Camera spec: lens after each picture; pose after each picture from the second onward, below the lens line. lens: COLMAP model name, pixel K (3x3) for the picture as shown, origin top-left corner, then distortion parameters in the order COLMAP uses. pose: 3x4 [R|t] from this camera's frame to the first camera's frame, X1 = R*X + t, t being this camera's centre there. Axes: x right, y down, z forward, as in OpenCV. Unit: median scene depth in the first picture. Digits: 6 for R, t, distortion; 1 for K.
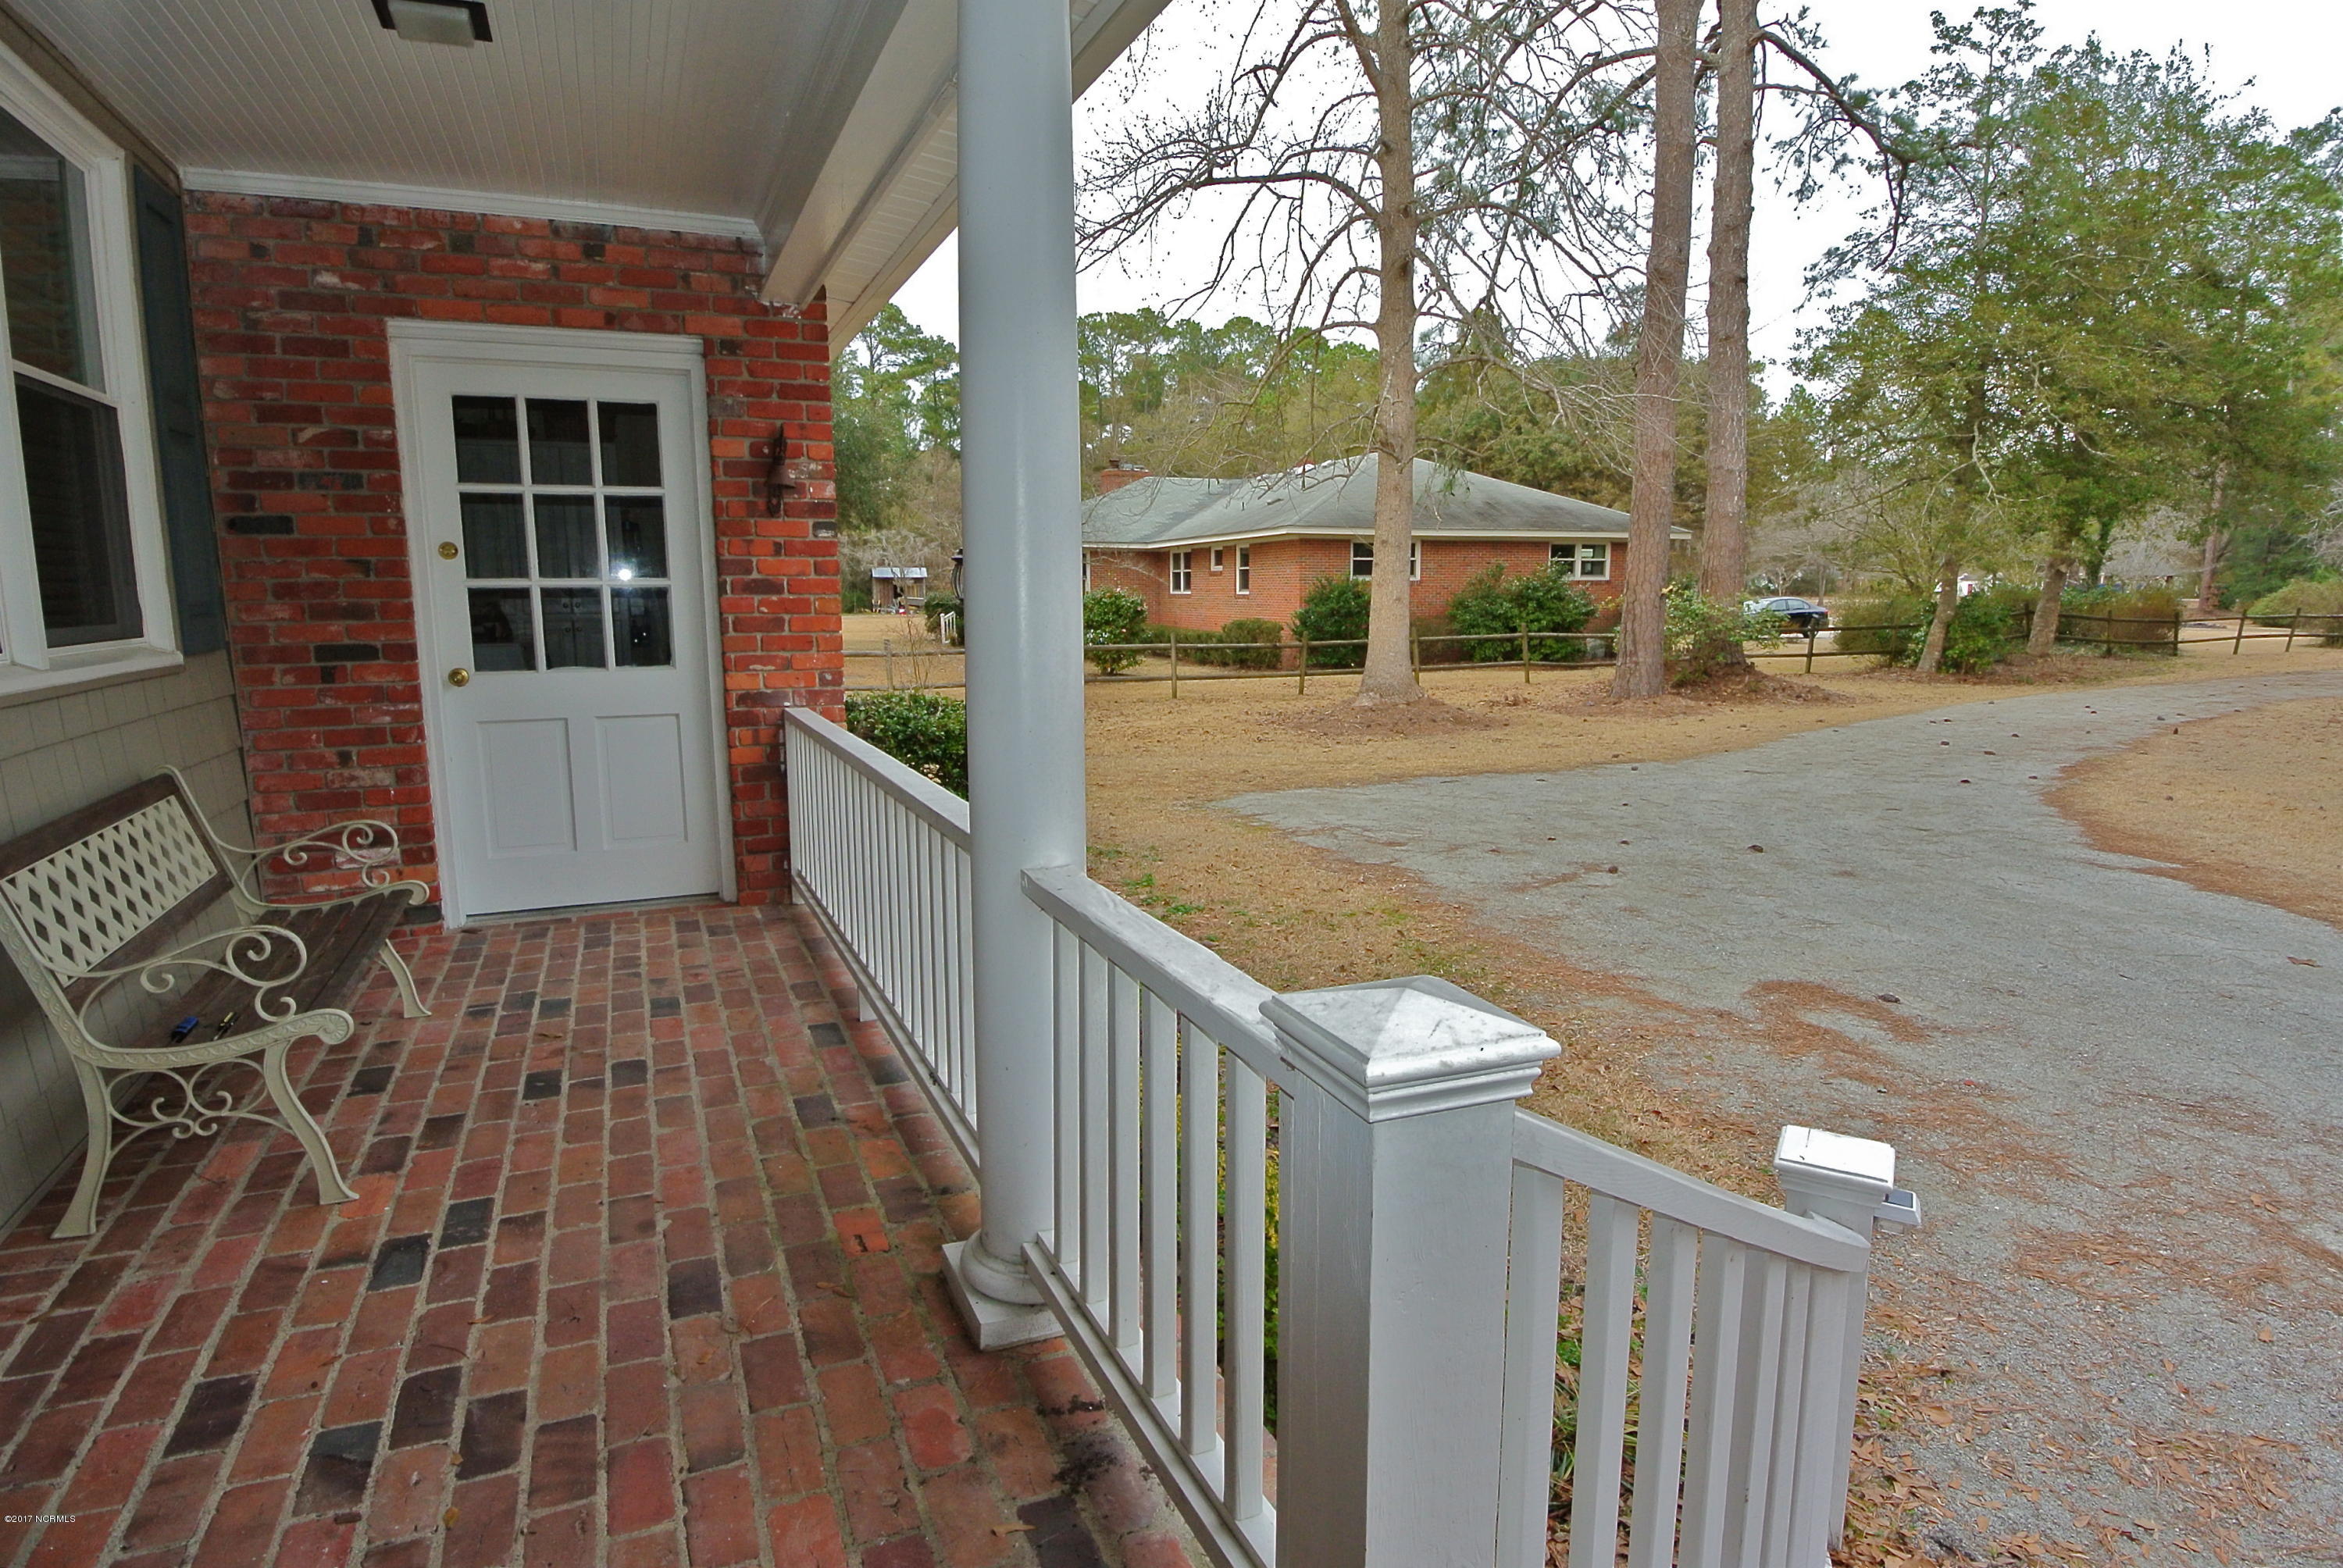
lens RADIAL K [[1255.6, 0, 1171.5], [0, 1255.6, 787.7], [0, 0, 1]] dist [-0.011204, -0.019054]
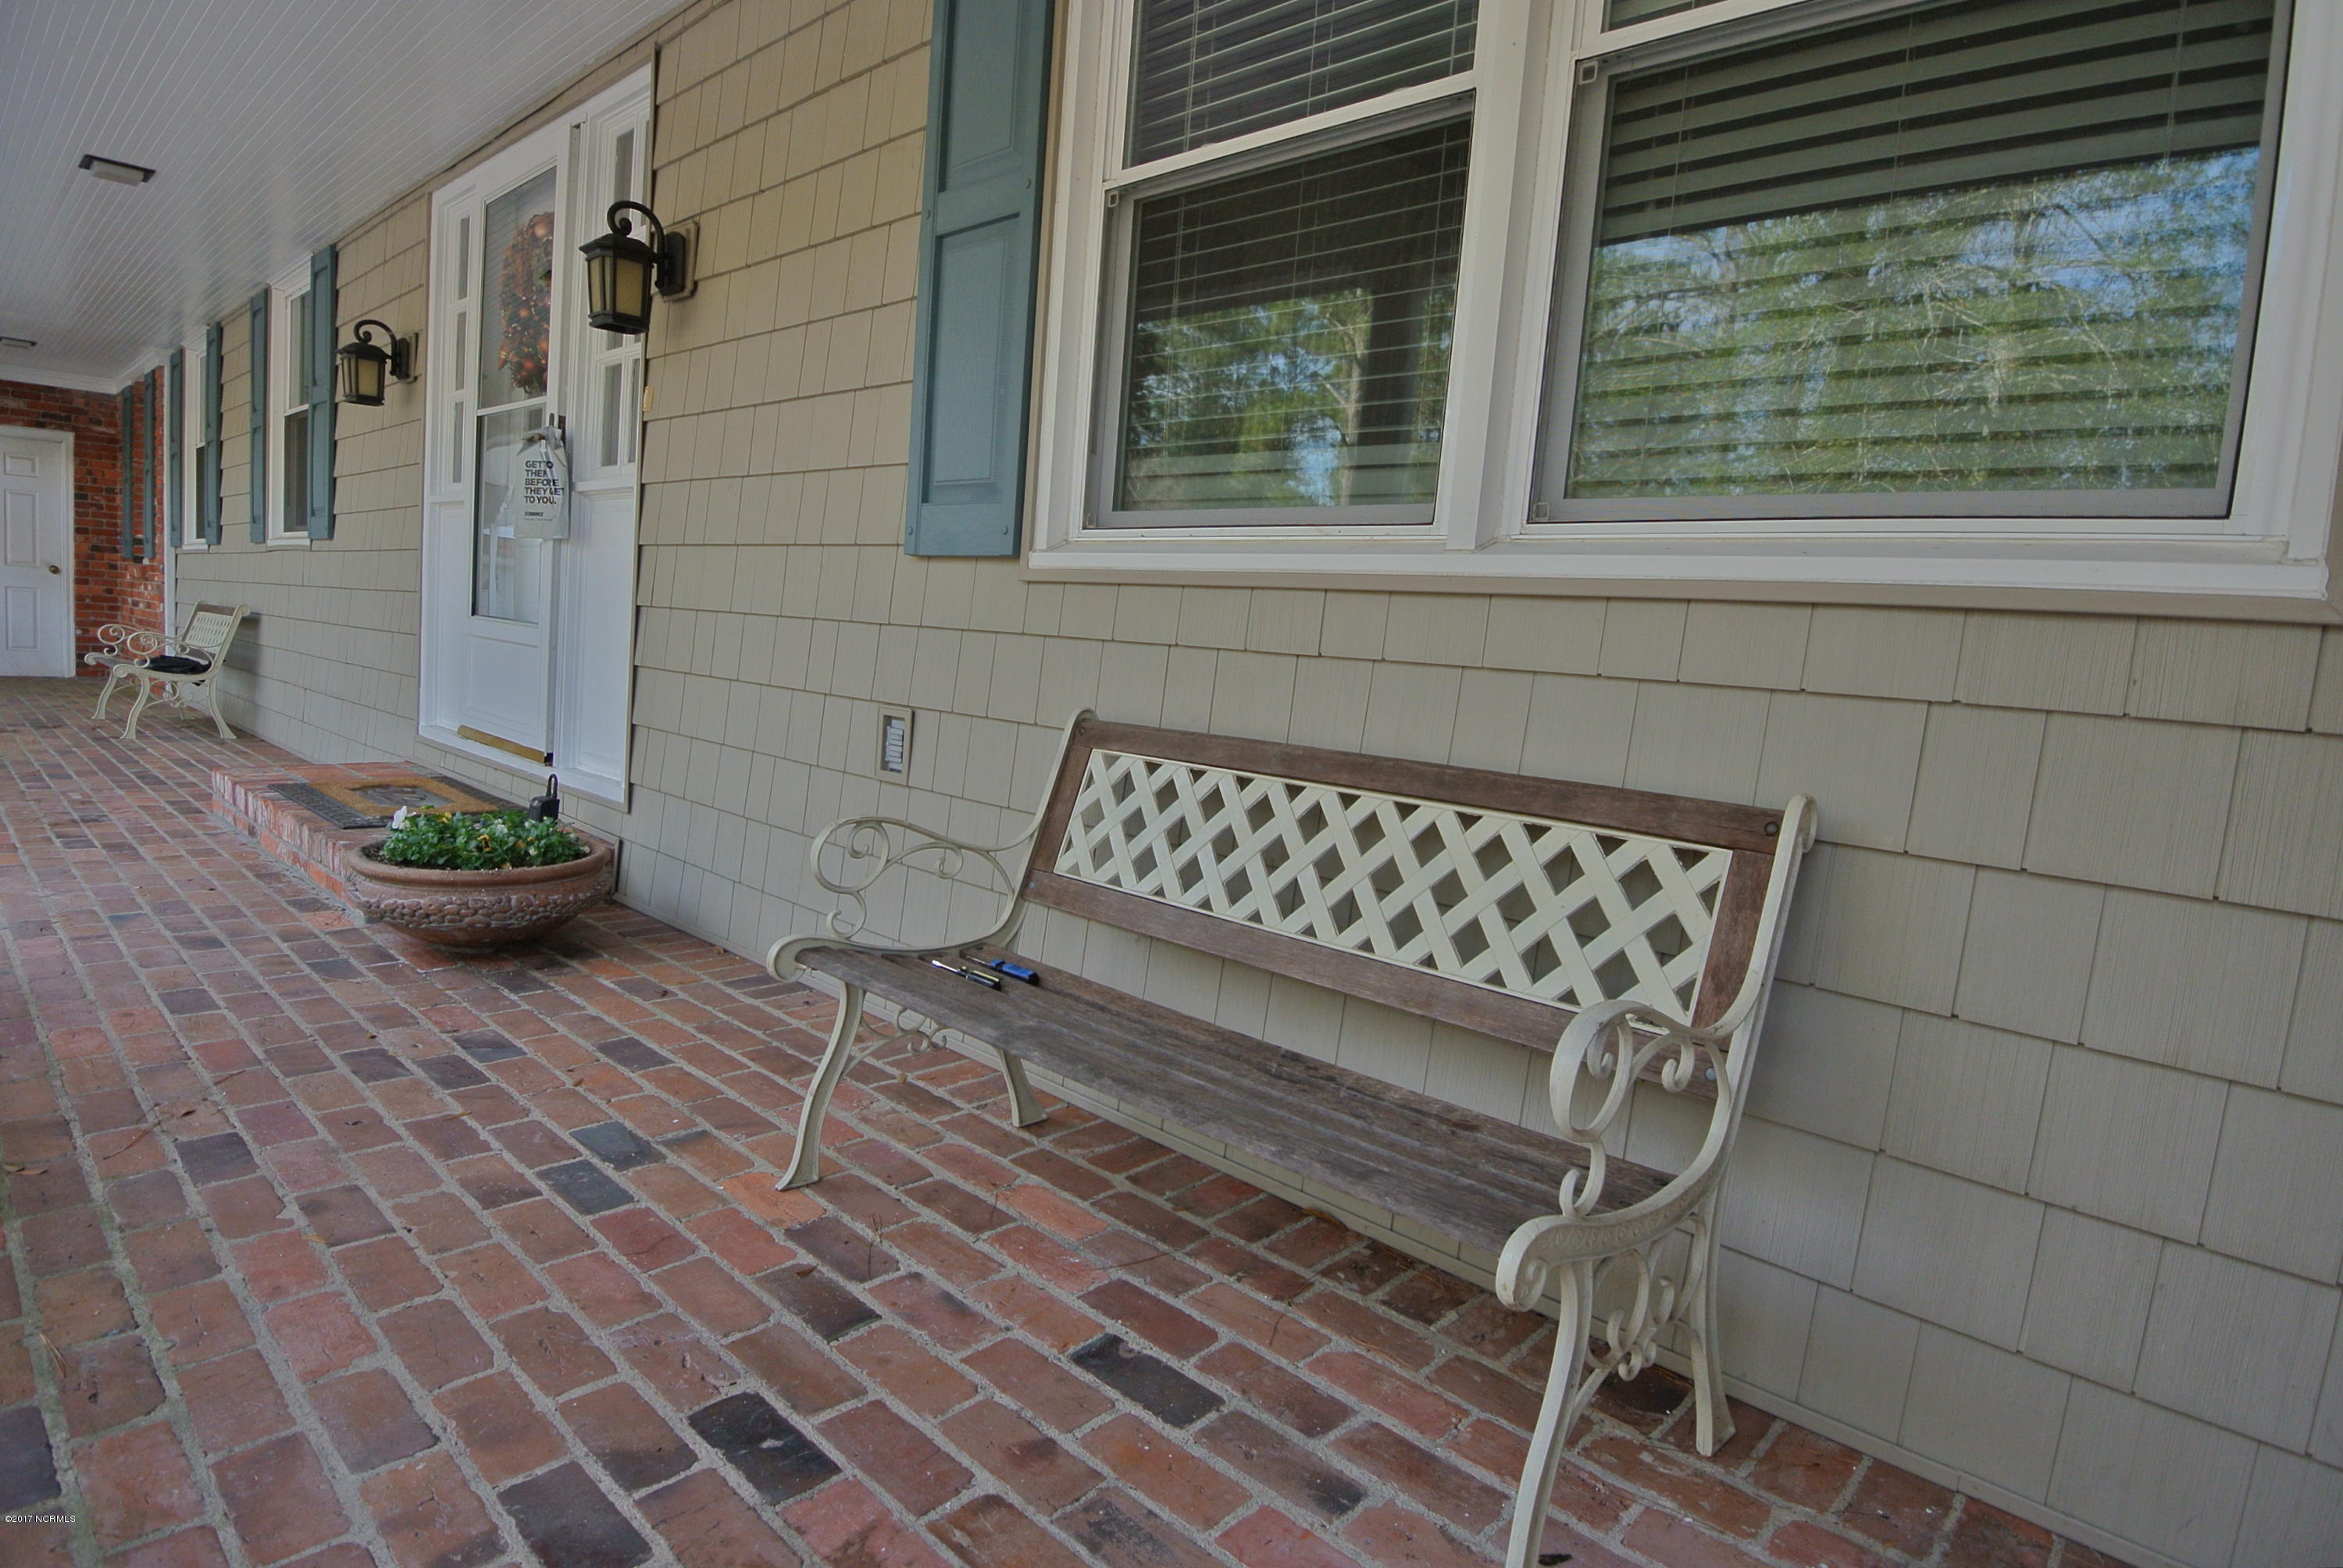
lens RADIAL K [[1255.6, 0, 1173.9], [0, 1255.6, 789.1], [0, 0, 1]] dist [-0.011204, -0.019054]
pose [[-0.917512, -0.017165, -0.397337, -0.444839], [-0.130875, 0.956456, 0.260891, -0.107661], [0.375557, 0.291372, -0.879806, 1.326716]]
